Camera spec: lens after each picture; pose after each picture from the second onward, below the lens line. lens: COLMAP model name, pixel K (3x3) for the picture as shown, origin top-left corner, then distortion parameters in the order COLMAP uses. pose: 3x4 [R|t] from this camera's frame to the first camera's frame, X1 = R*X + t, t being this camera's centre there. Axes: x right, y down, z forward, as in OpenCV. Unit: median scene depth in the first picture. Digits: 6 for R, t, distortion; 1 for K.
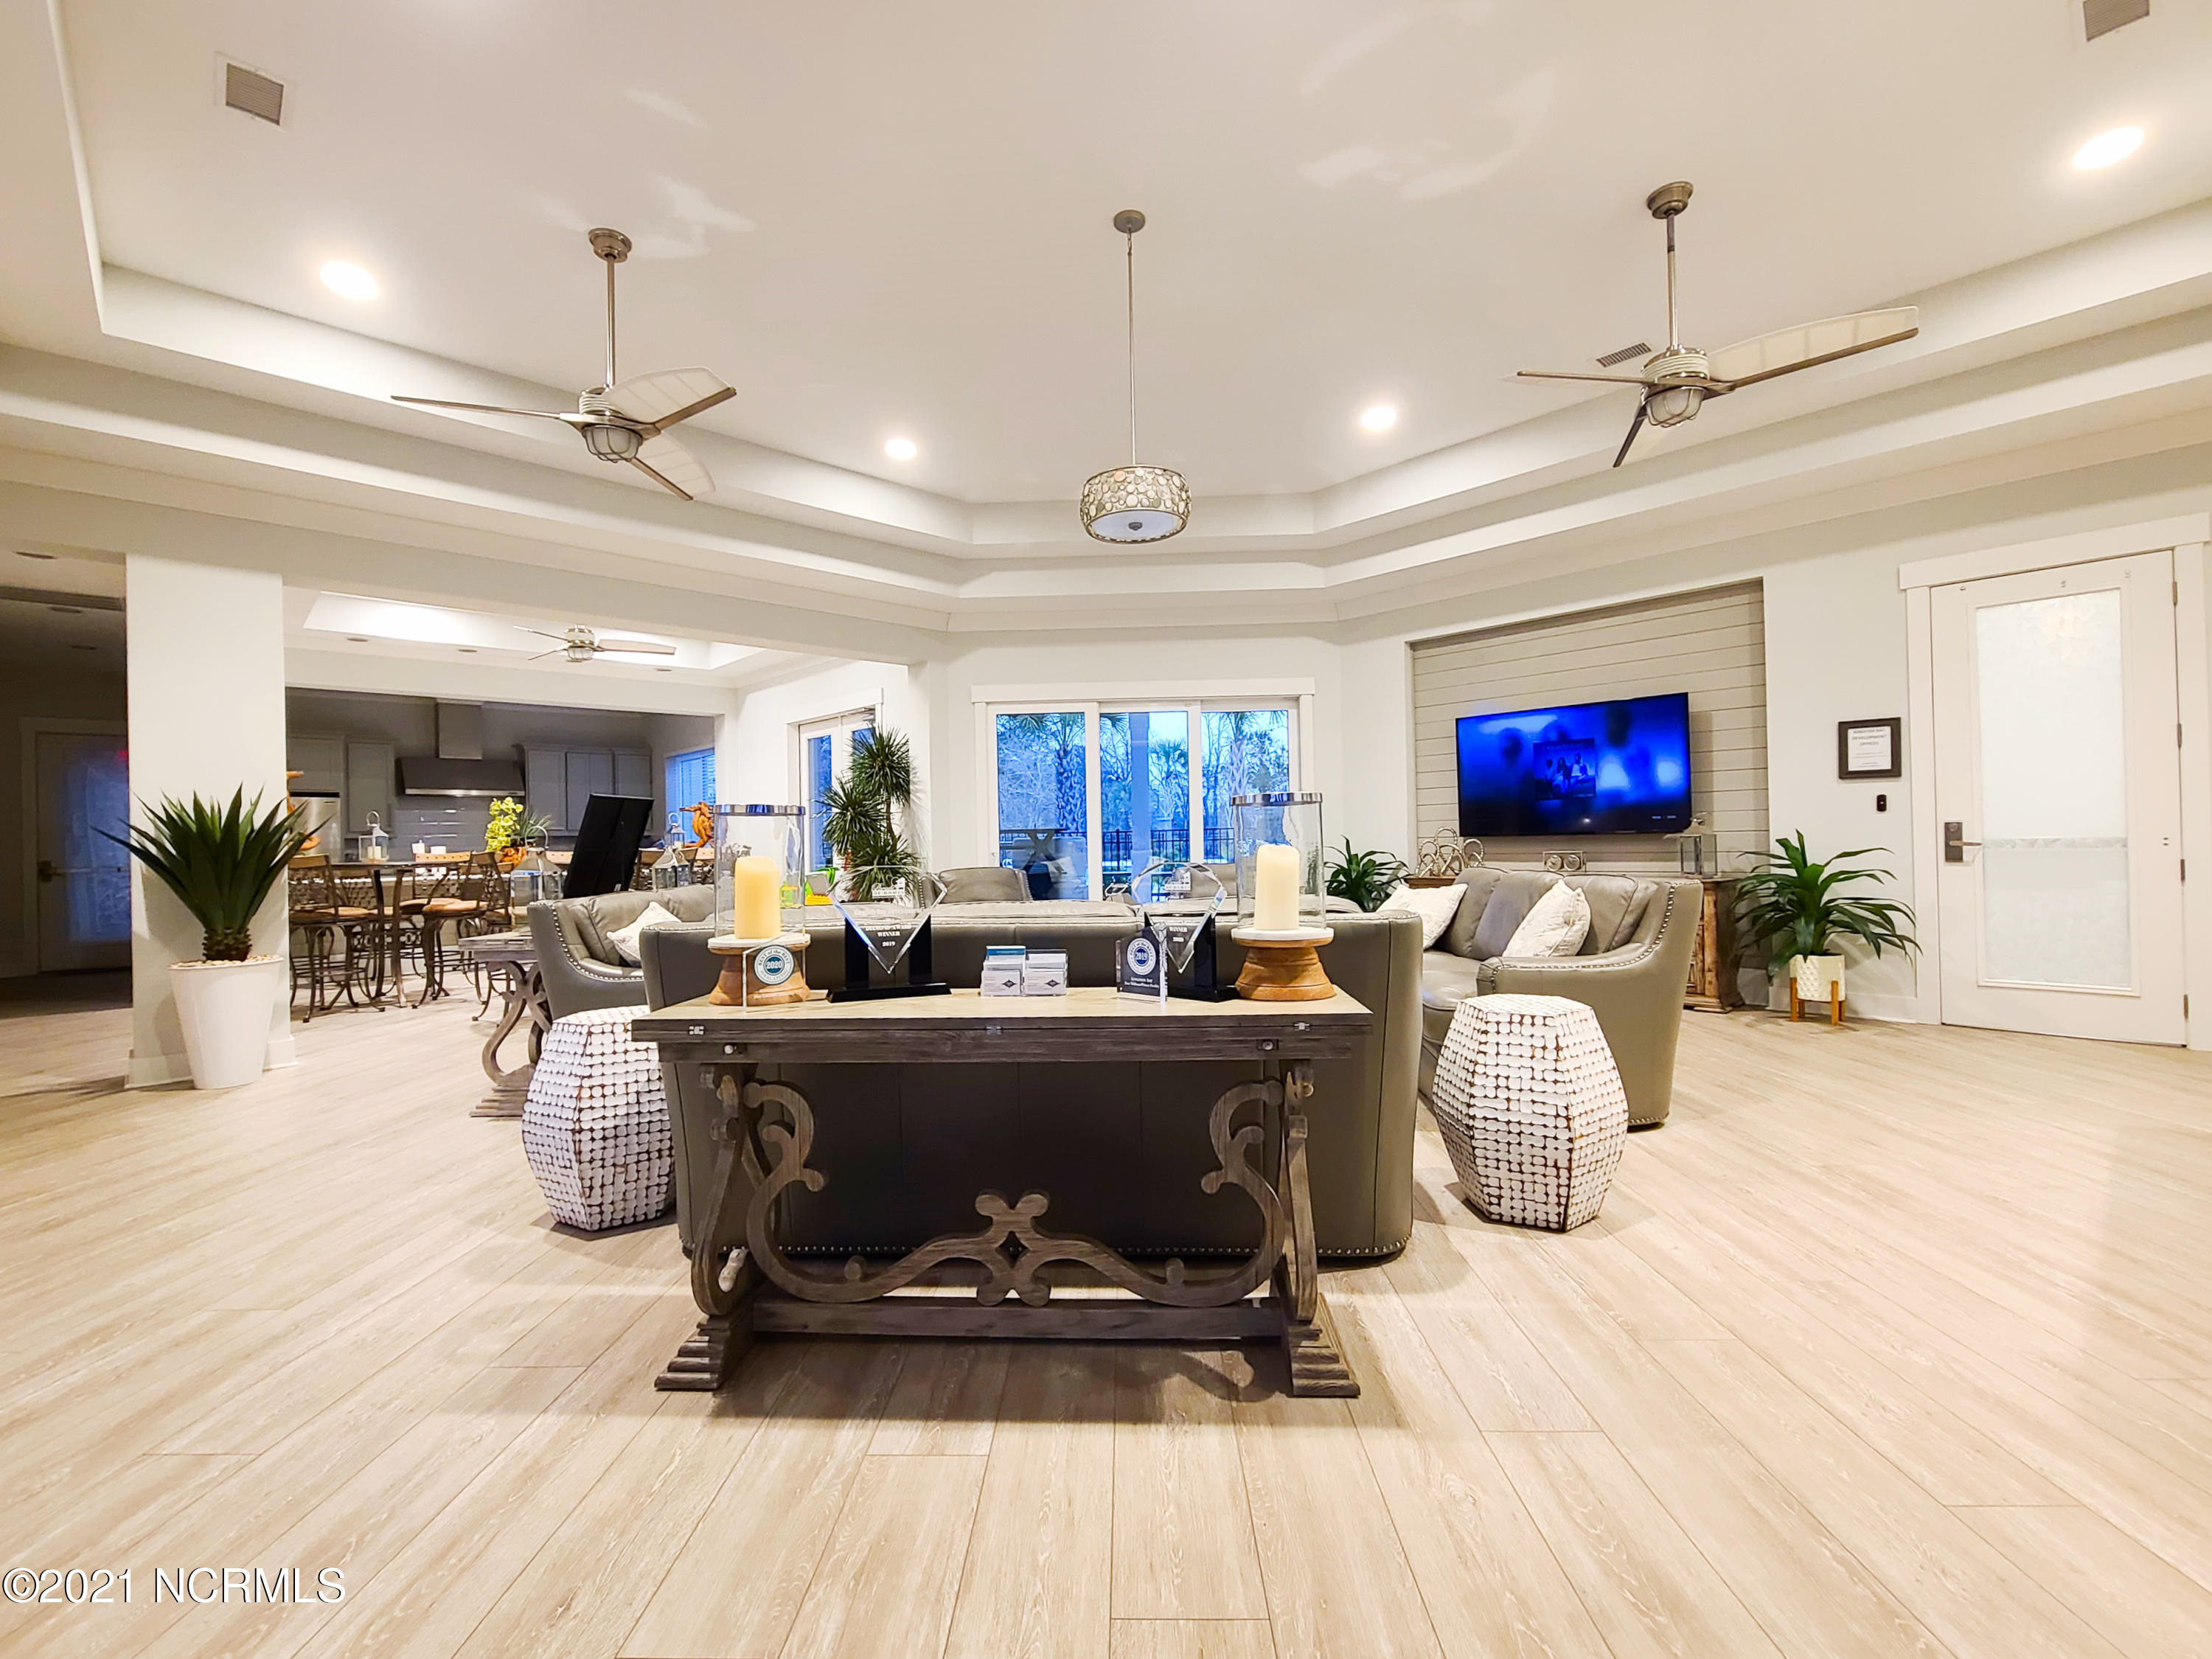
lens RADIAL K [[903.7, 0, 1034.6], [0, 903.7, 826.4], [0, 0, 1]] dist [0.001352, -0.003171]
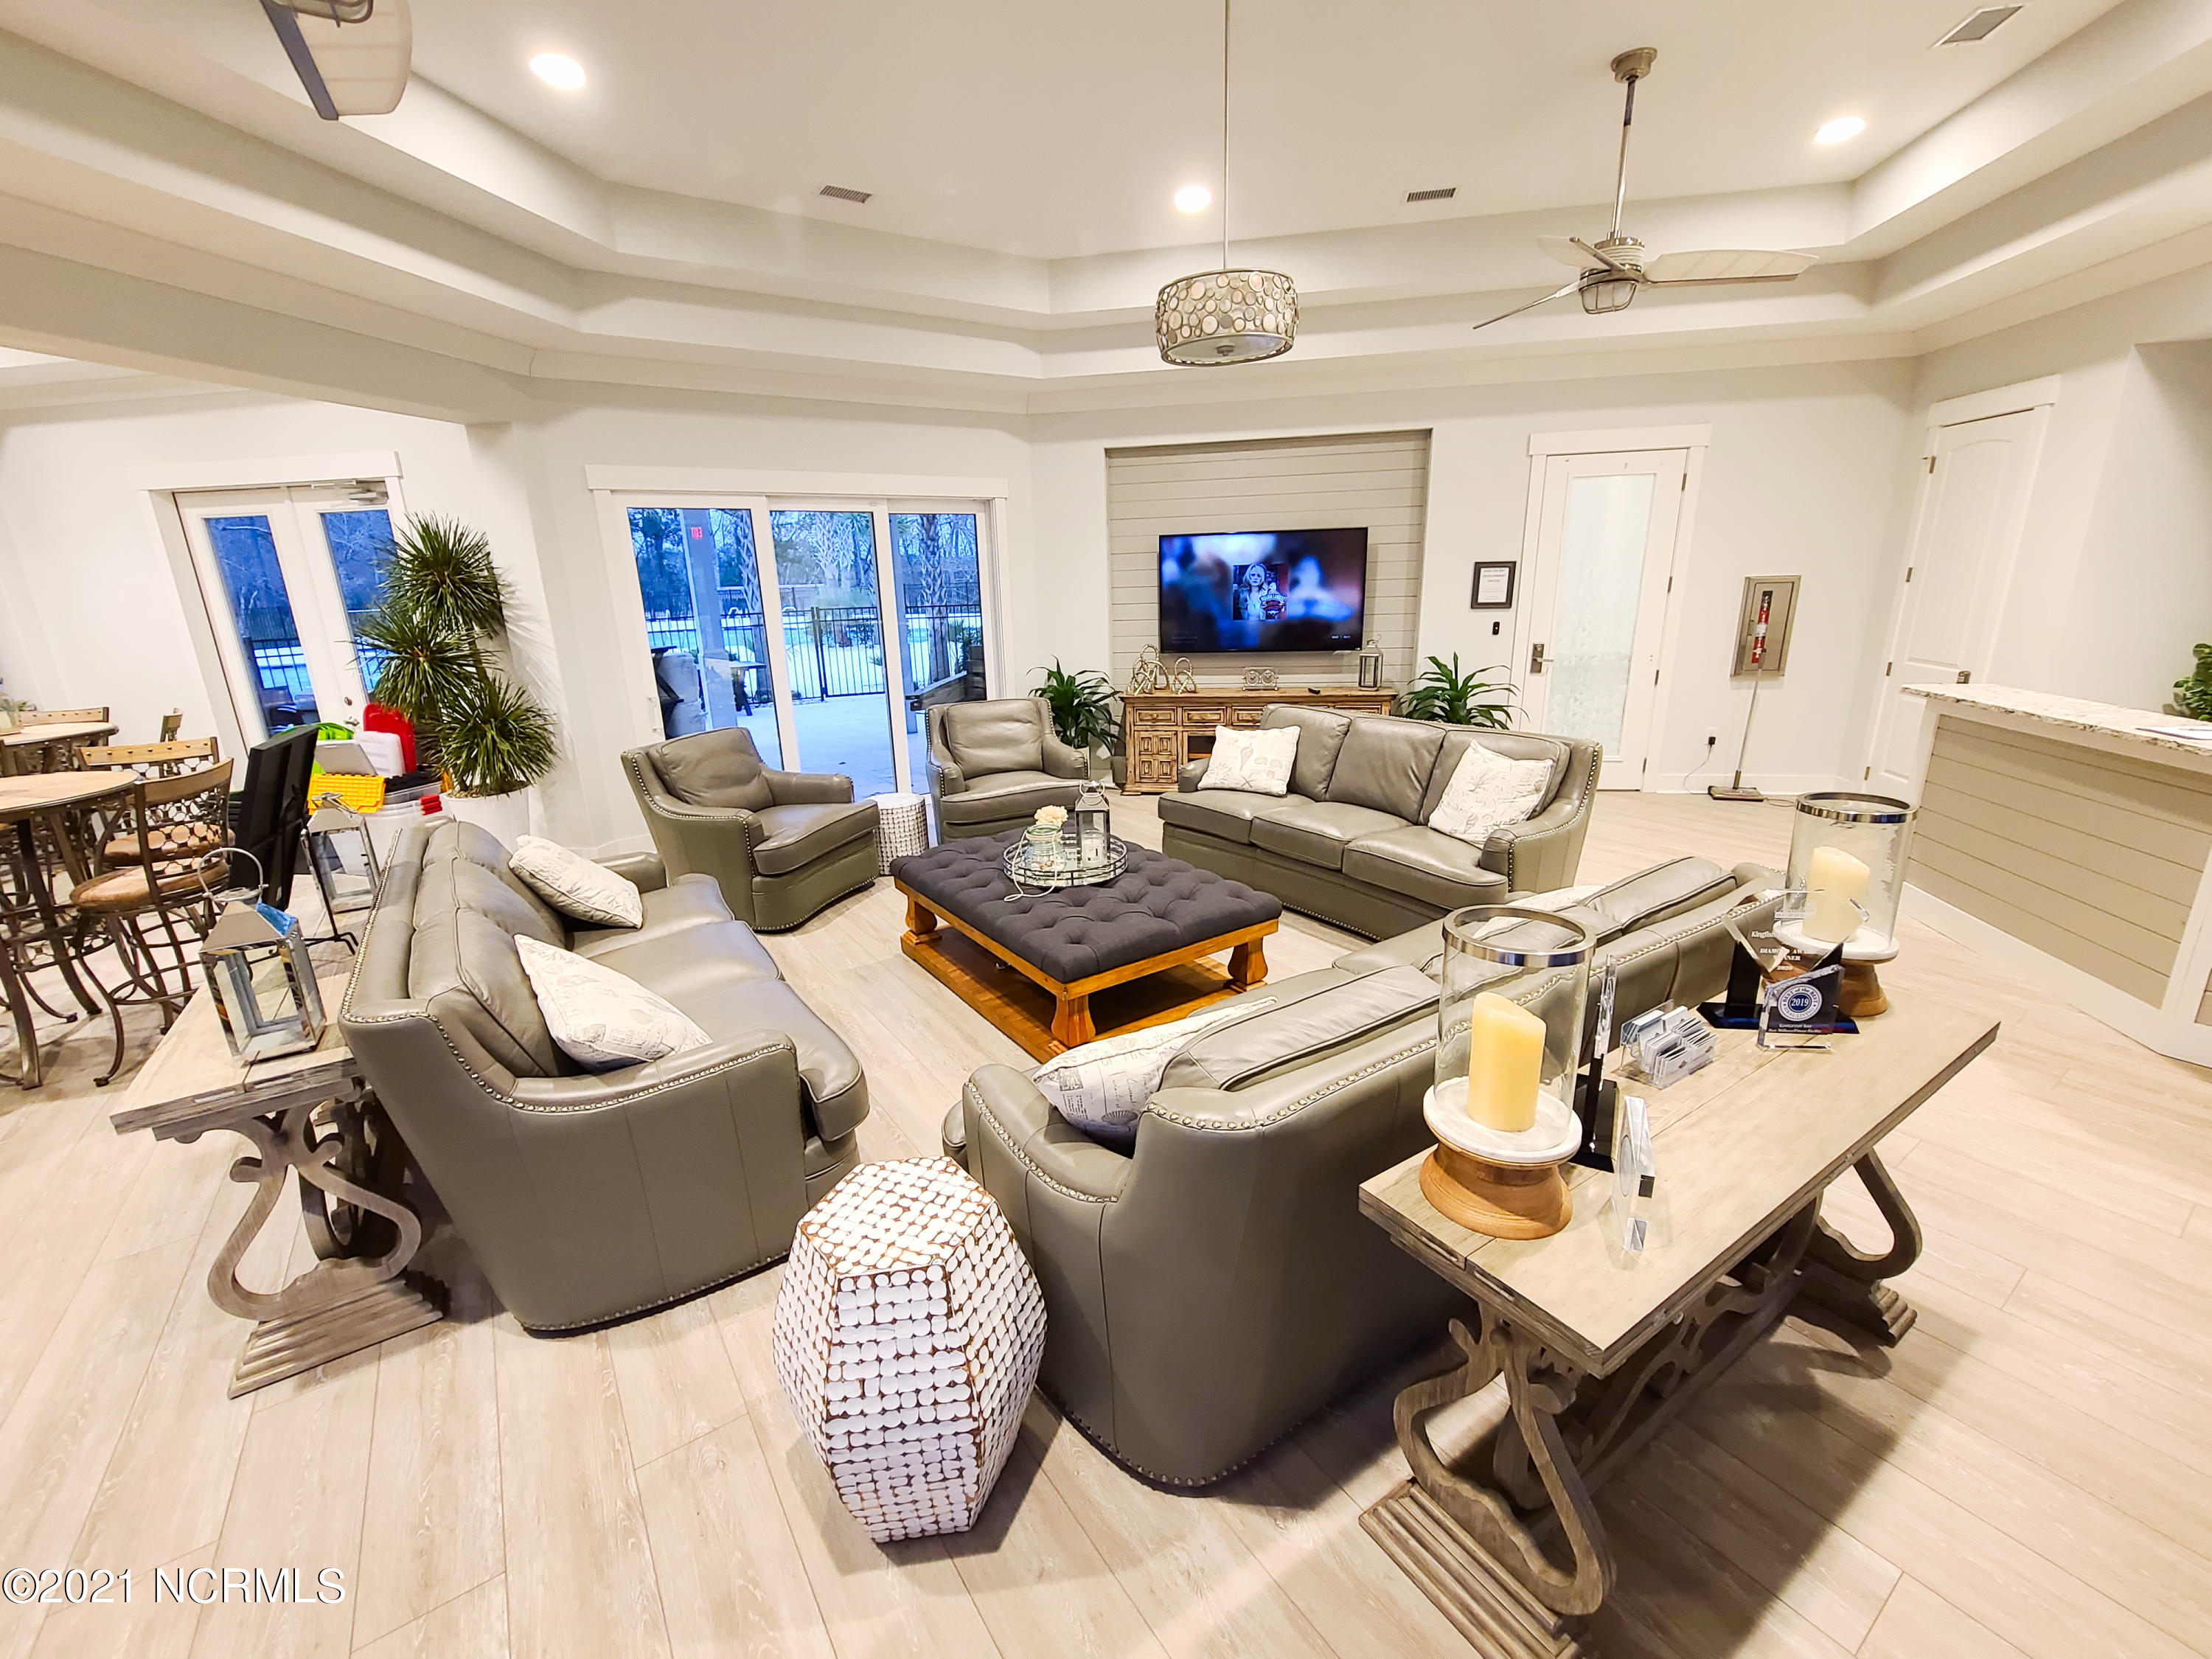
lens RADIAL K [[903.7, 0, 1034.6], [0, 903.7, 826.4], [0, 0, 1]] dist [0.001352, -0.003171]
pose [[0.810644, -0.170611, 0.560133, -0.344908], [0.017501, 0.963242, 0.268066, -0.099558], [-0.585278, -0.207503, 0.783831, 0.269603]]
